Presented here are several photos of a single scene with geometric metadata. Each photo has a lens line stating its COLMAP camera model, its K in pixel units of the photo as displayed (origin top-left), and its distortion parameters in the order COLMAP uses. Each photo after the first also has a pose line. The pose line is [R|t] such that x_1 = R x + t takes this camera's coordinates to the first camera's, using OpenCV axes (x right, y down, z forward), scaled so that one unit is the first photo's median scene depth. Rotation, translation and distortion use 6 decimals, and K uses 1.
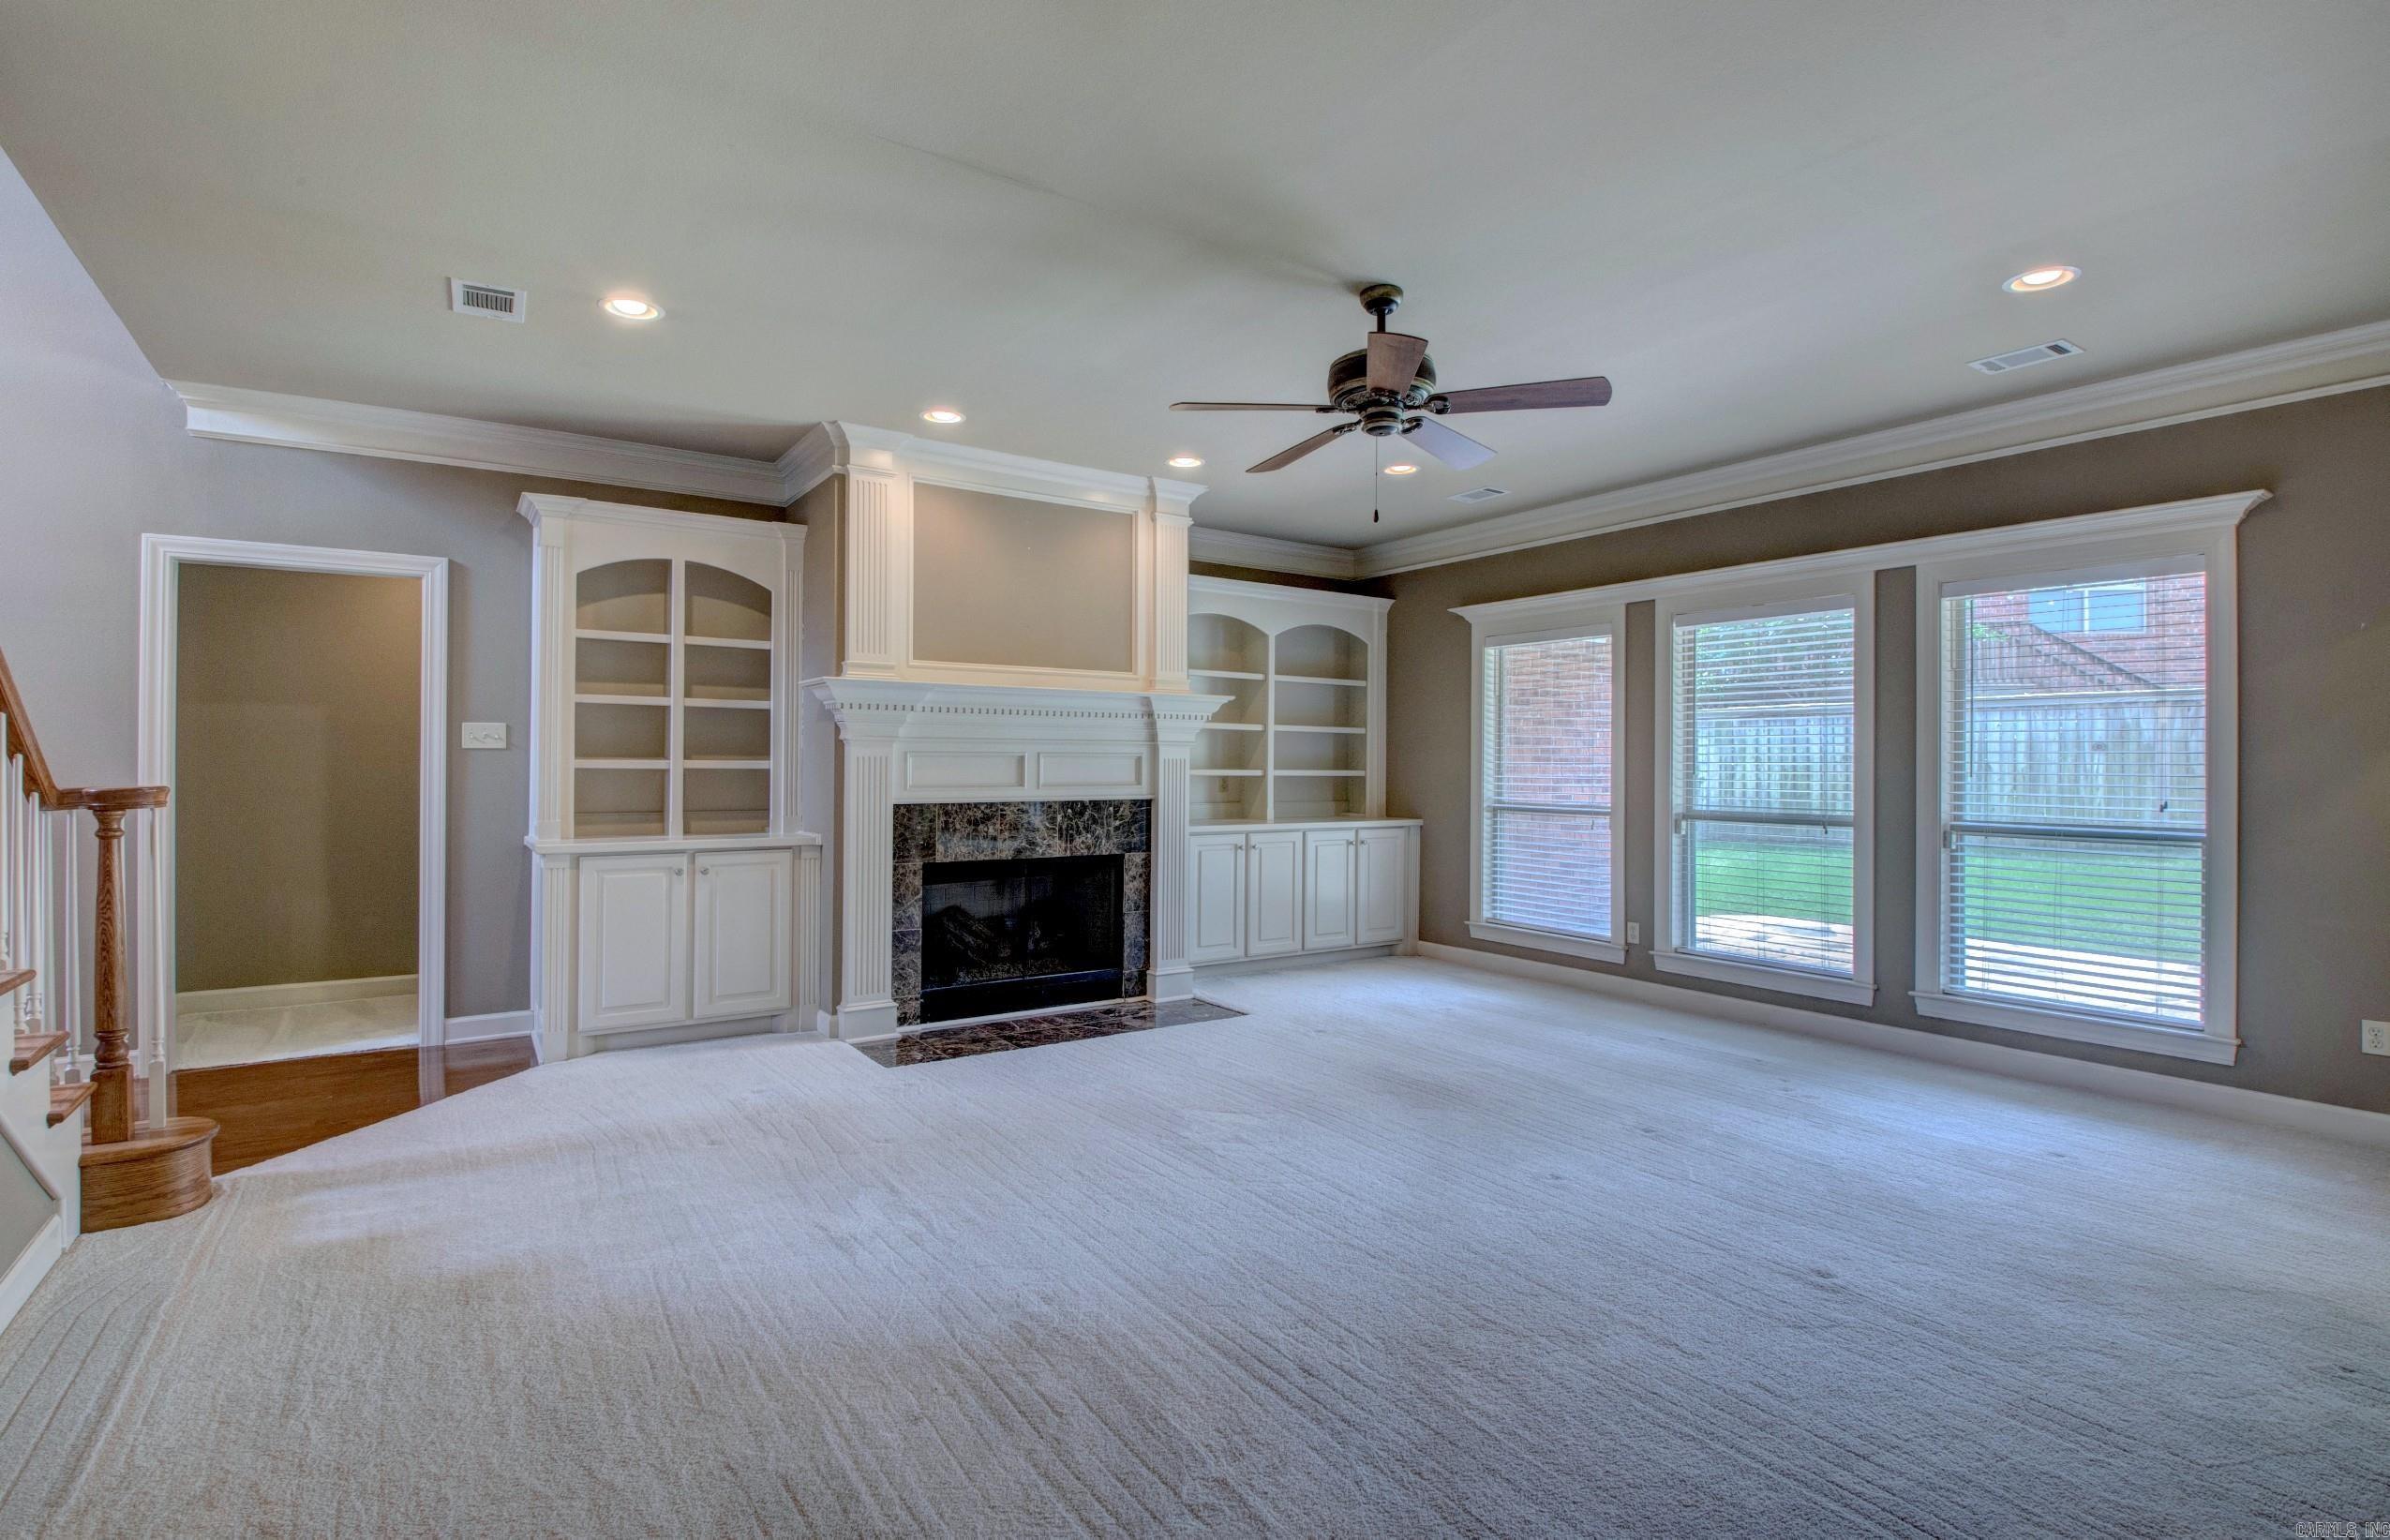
lens RADIAL K [[1113.8, 0, 1191.0], [0, 1113.8, 757.1], [0, 0, 1]] dist [0.020620, -0.034898]
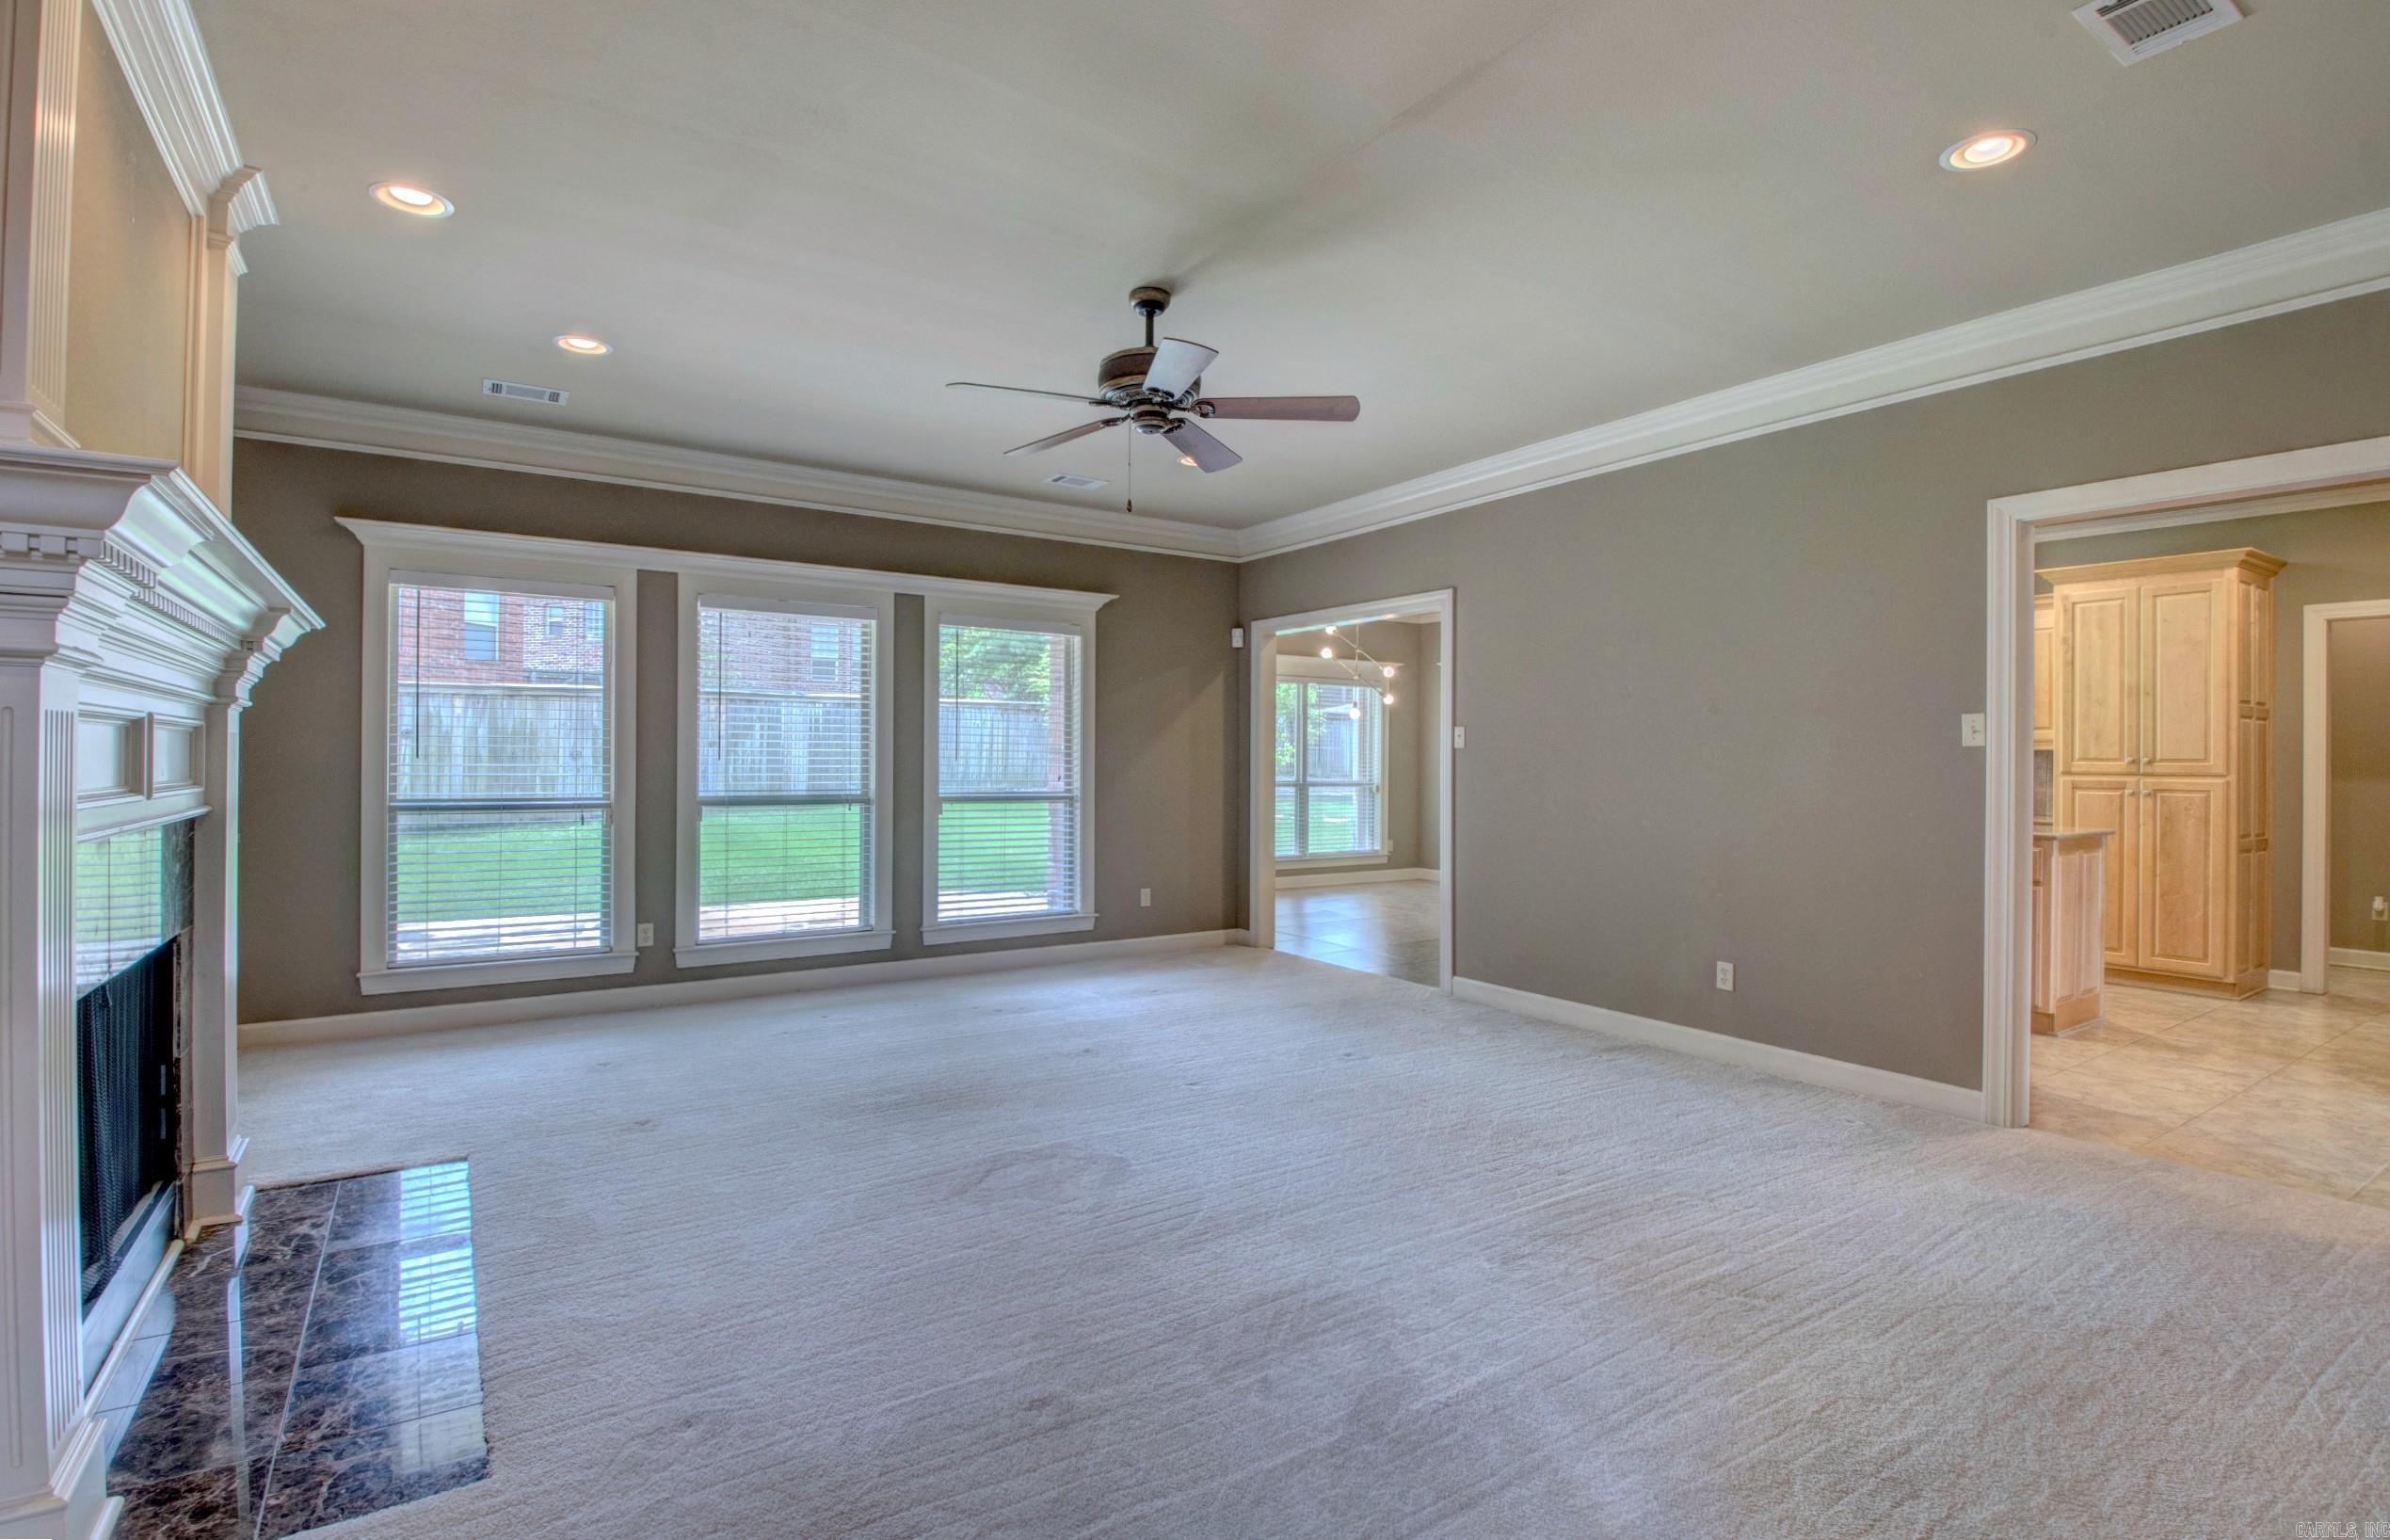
lens RADIAL K [[1113.8, 0, 1191.0], [0, 1113.8, 757.1], [0, 0, 1]] dist [0.020620, -0.034898]
pose [[0.004024, -0.005097, 0.999979, -0.535276], [-0.011520, 0.999920, 0.005143, 0.002589], [-0.999926, -0.011541, 0.003965, 0.584547]]
